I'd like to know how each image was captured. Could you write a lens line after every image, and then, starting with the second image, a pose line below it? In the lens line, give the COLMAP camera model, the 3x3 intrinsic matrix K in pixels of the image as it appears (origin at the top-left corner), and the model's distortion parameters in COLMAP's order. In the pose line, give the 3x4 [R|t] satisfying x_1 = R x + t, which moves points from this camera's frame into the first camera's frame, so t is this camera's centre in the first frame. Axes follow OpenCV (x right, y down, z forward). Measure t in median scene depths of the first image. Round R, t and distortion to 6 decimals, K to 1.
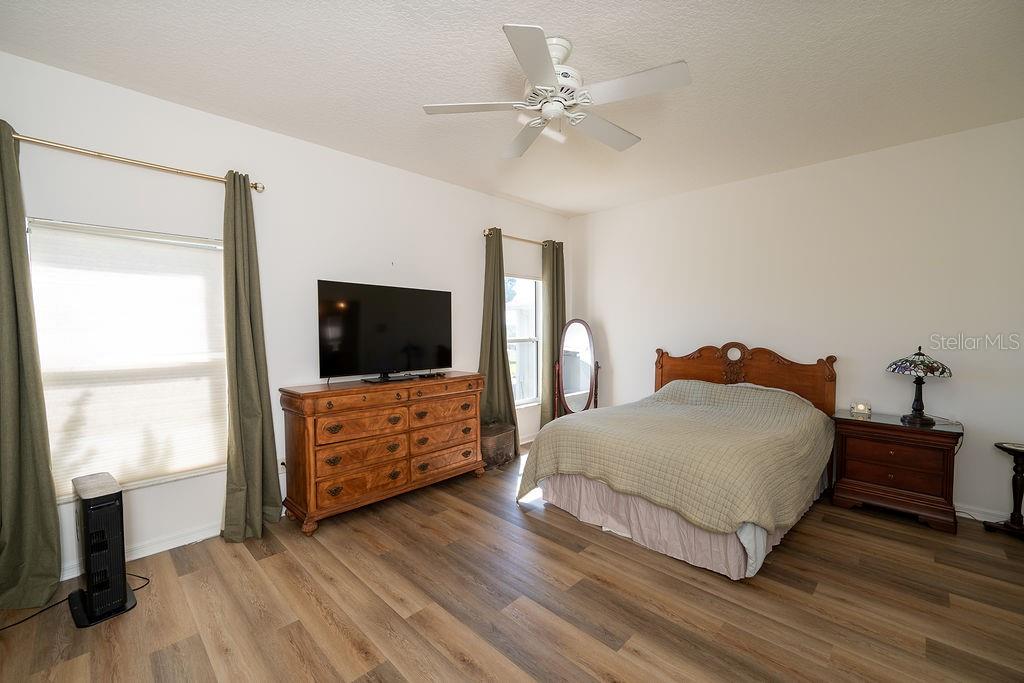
lens RADIAL K [[430.6, 0, 506.6], [0, 430.6, 322.2], [0, 0, 1]] dist [0.001794, 0.000177]
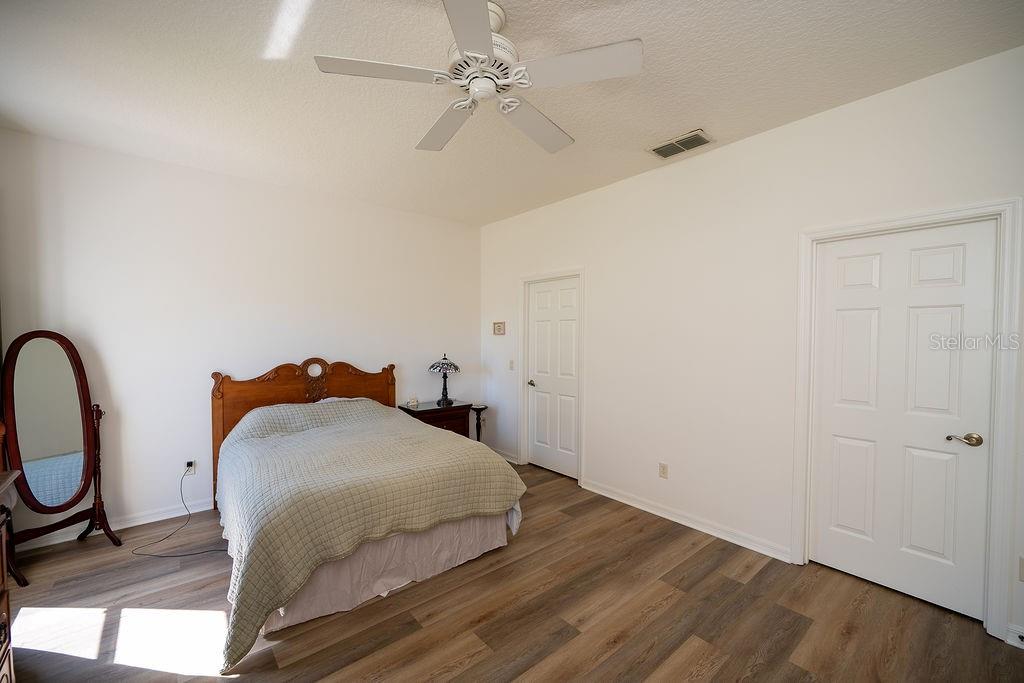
lens RADIAL K [[412.9, 0, 532.1], [0, 412.9, 341.3], [0, 0, 1]] dist [-0.001682, -0.000083]
pose [[0.066885, -0.010574, 0.997705, -0.463116], [-0.005505, 0.999925, 0.010967, -0.003881], [-0.997746, -0.006226, 0.066822, 0.600030]]
